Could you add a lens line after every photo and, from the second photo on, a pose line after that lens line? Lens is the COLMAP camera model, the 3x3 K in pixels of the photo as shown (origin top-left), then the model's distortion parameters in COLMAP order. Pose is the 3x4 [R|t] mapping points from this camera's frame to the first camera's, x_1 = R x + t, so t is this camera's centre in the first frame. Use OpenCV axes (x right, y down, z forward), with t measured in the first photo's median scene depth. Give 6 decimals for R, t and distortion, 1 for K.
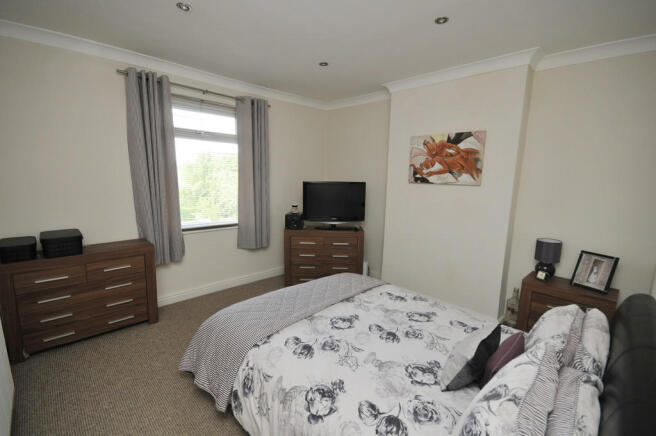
lens RADIAL K [[292.3, 0, 328.8], [0, 292.3, 218.7], [0, 0, 1]] dist [-0.004230, -0.001029]
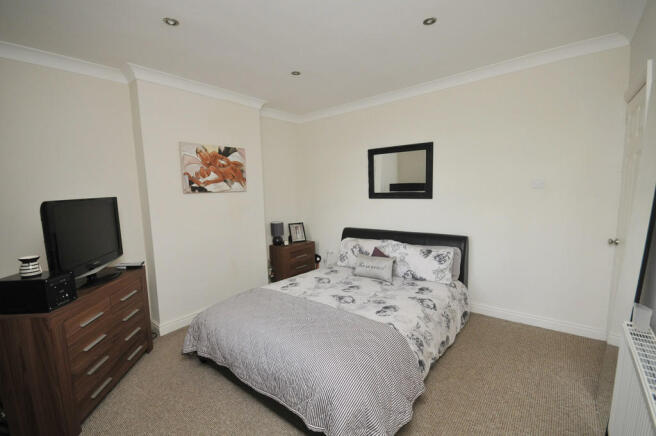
lens RADIAL K [[292.3, 0, 328.0], [0, 292.3, 218.2], [0, 0, 1]] dist [-0.004230, -0.001029]
pose [[-0.129317, -0.123681, 0.983860, -0.738686], [0.168212, 0.975075, 0.144686, -0.114013], [-0.977232, 0.184208, -0.105289, 0.747101]]
